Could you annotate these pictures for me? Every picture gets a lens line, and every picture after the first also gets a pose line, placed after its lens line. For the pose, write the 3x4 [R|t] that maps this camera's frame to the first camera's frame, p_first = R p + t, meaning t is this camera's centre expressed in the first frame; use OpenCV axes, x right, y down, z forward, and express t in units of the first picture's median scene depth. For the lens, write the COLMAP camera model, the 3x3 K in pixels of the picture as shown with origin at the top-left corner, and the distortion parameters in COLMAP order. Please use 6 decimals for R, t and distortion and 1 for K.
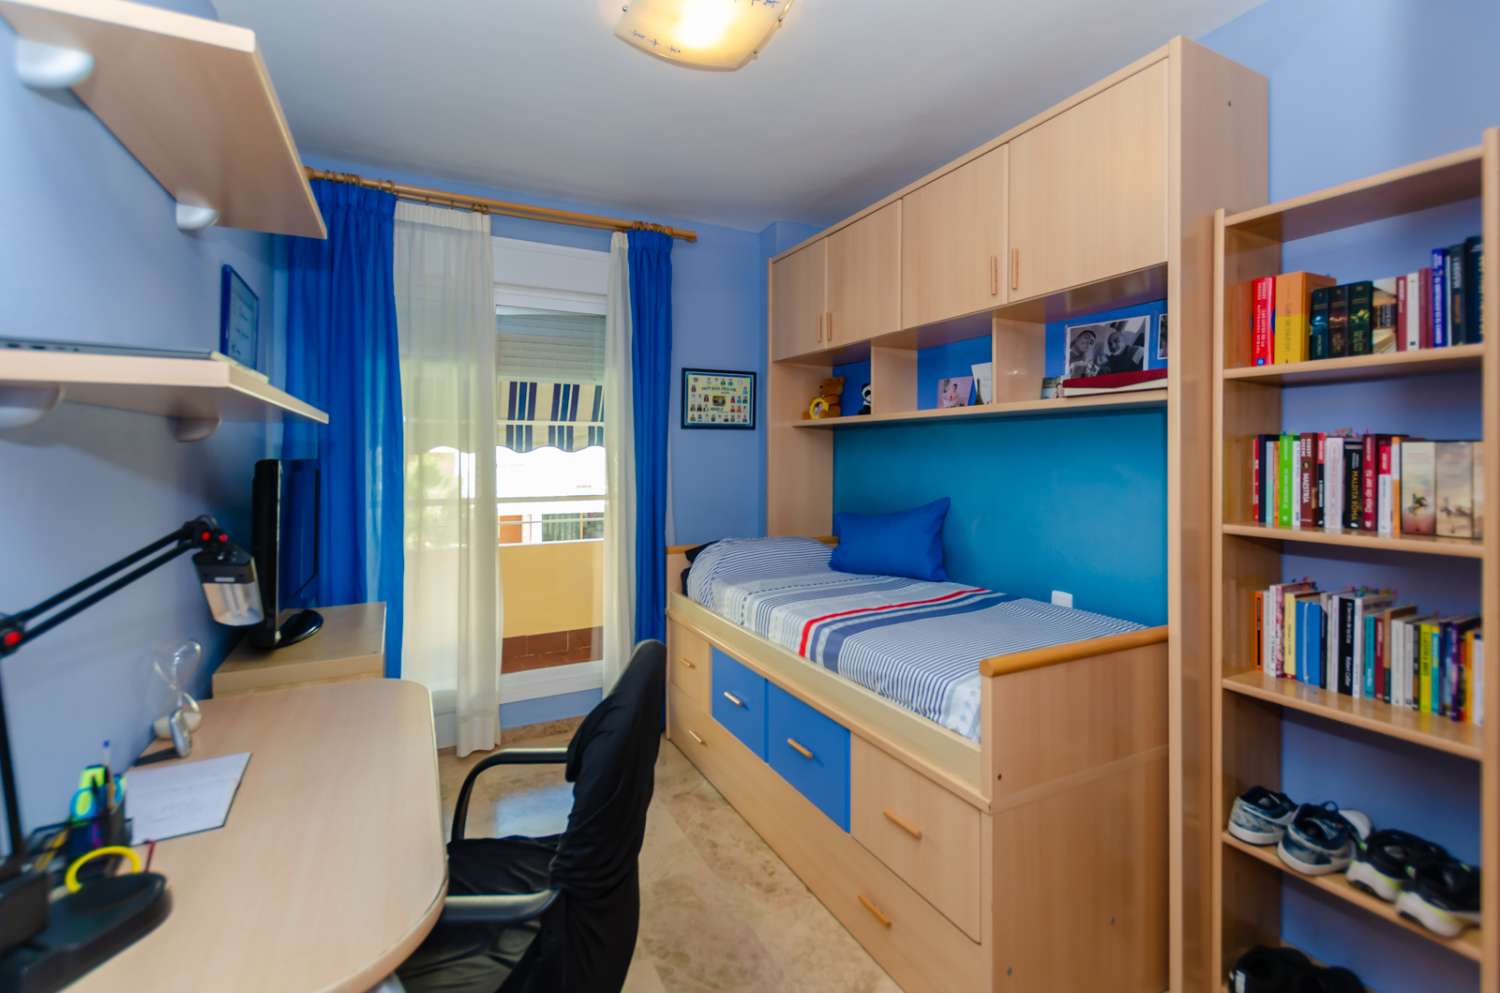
lens RADIAL K [[677.3, 0, 748.4], [0, 677.3, 459.4], [0, 0, 1]] dist [-0.000159, 0.001448]
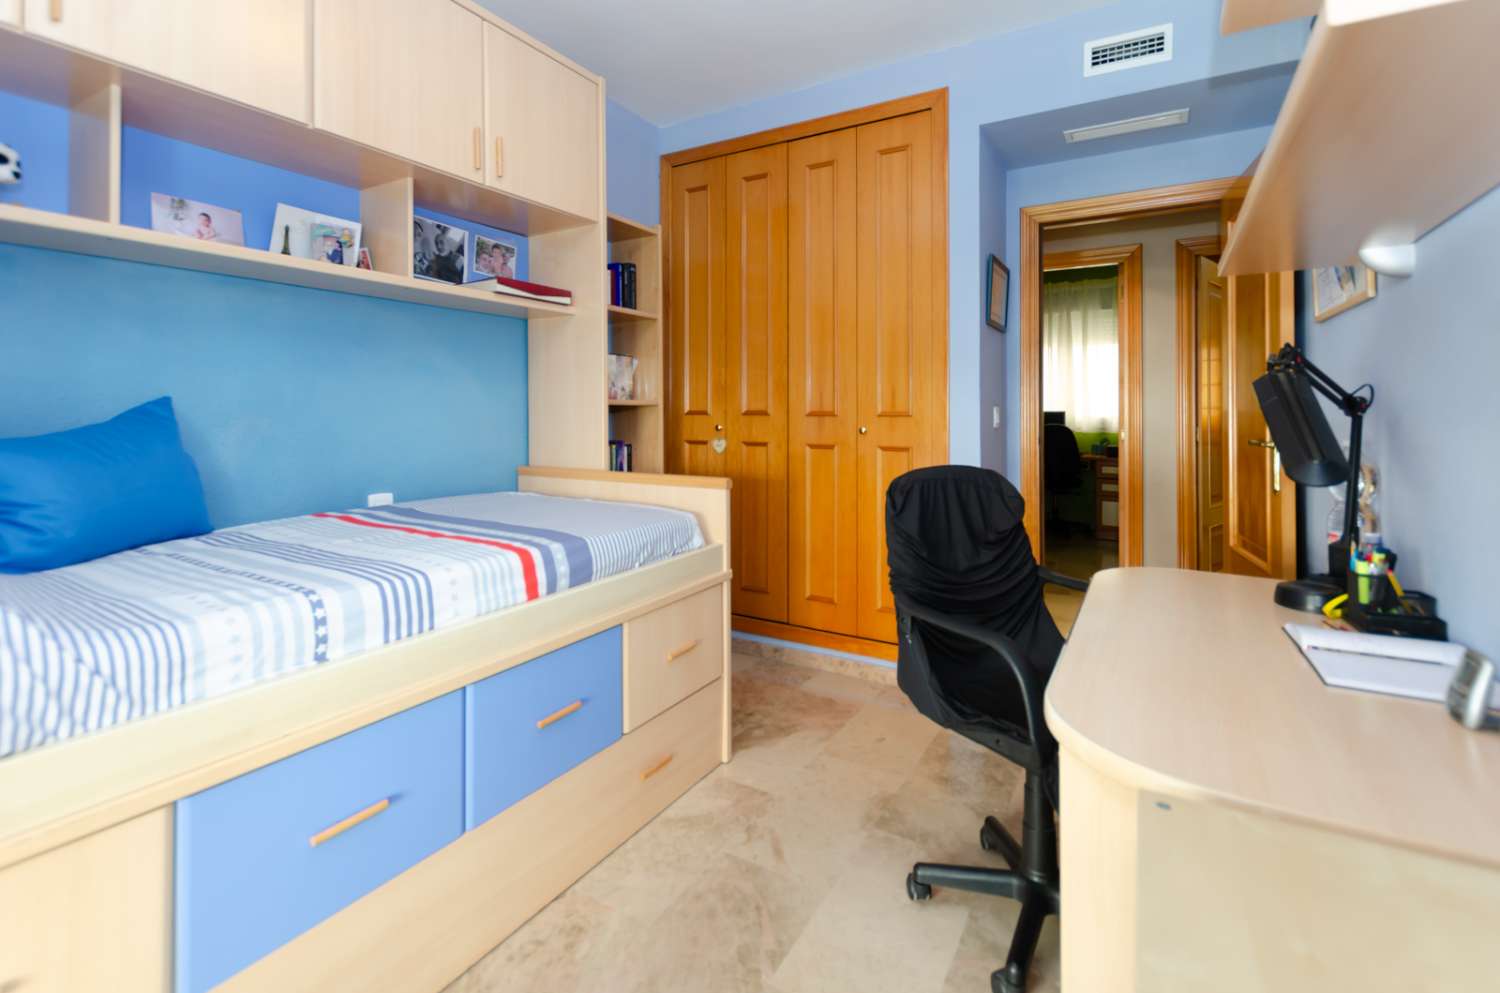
lens RADIAL K [[673.9, 0, 749.7], [0, 673.9, 407.9], [0, 0, 1]] dist [-0.000085, 0.000154]
pose [[-0.536986, 0.001332, 0.843590, -0.633907], [0.004087, 0.999991, 0.001023, 0.090274], [-0.843582, 0.003997, -0.536986, 1.182093]]
